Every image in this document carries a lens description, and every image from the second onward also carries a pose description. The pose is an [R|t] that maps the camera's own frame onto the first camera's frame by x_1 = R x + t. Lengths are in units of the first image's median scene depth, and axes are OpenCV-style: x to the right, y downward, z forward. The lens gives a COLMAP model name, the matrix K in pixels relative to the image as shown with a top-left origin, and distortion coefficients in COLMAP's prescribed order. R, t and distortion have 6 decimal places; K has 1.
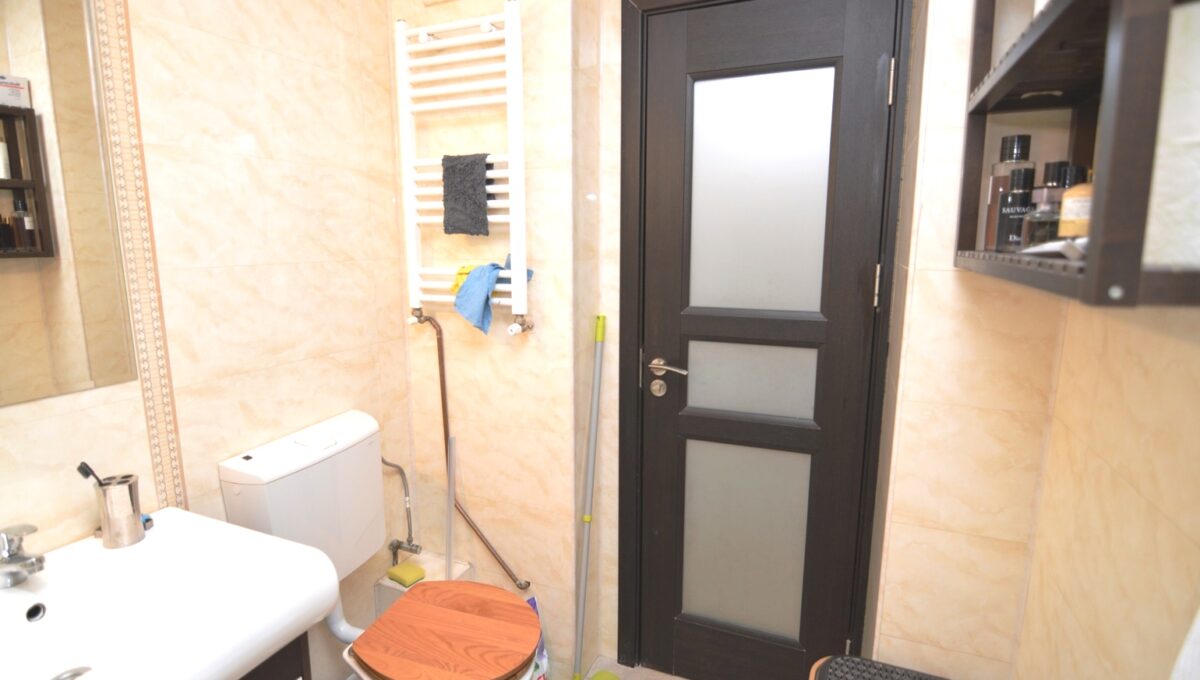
lens RADIAL K [[594.1, 0, 596.0], [0, 594.1, 339.6], [0, 0, 1]] dist [-0.013762, -0.007863]
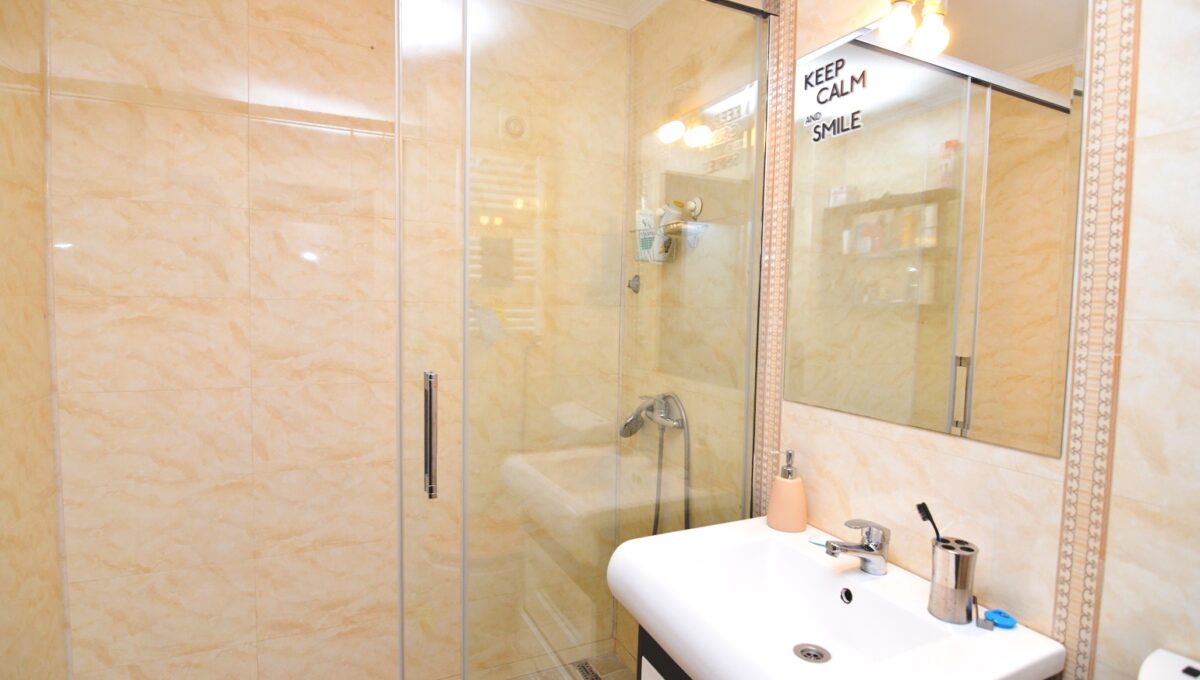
lens RADIAL K [[594.1, 0, 599.6], [0, 594.1, 339.0], [0, 0, 1]] dist [-0.013762, -0.007863]
pose [[-0.678527, 0.028609, -0.734018, 0.178050], [-0.139453, 0.976053, 0.166952, -0.125500], [0.721217, 0.215643, -0.658289, 1.019573]]
